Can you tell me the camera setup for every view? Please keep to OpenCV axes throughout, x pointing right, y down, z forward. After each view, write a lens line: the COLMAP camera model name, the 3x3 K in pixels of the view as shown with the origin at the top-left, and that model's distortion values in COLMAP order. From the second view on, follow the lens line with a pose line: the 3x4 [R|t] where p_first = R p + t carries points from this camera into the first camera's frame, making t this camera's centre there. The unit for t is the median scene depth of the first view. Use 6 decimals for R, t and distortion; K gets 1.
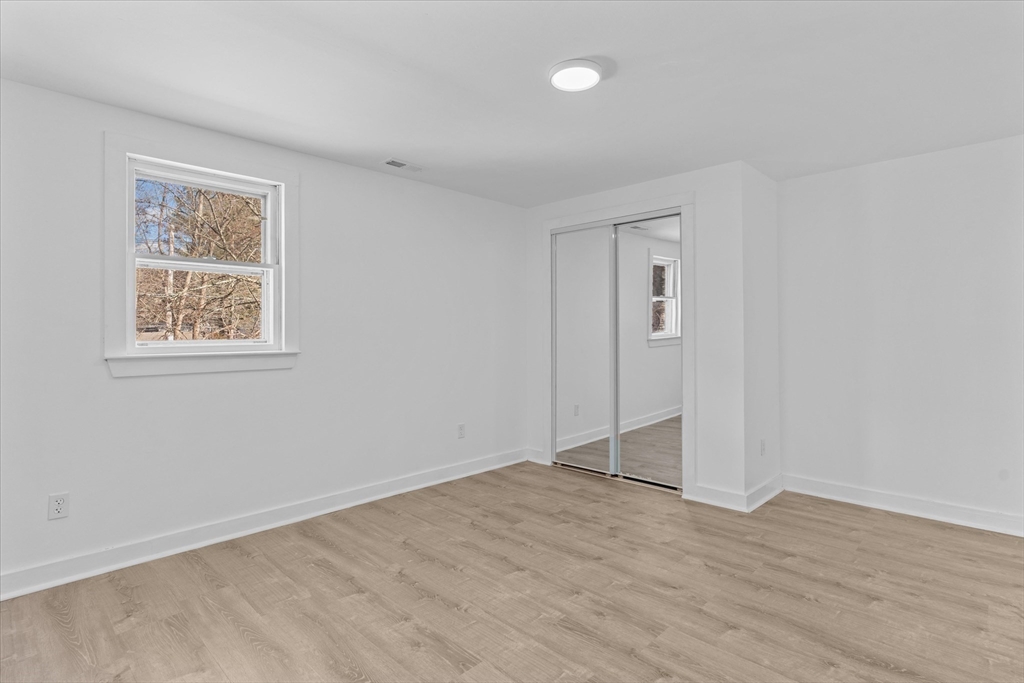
lens RADIAL K [[486.4, 0, 519.9], [0, 486.4, 342.6], [0, 0, 1]] dist [0.005170, 0.000725]
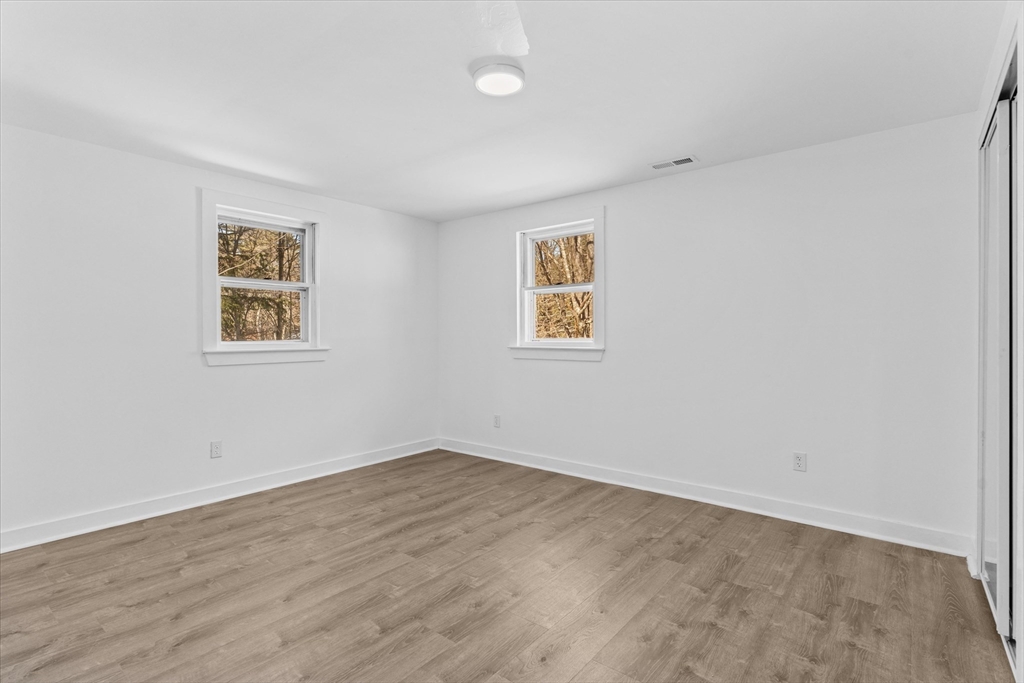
lens RADIAL K [[486.4, 0, 506.0], [0, 486.4, 337.7], [0, 0, 1]] dist [0.005170, 0.000725]
pose [[0.112759, 0.005079, -0.993609, 0.813318], [-0.014197, 0.999893, 0.003500, -0.009769], [0.993521, 0.013711, 0.112819, 0.636119]]
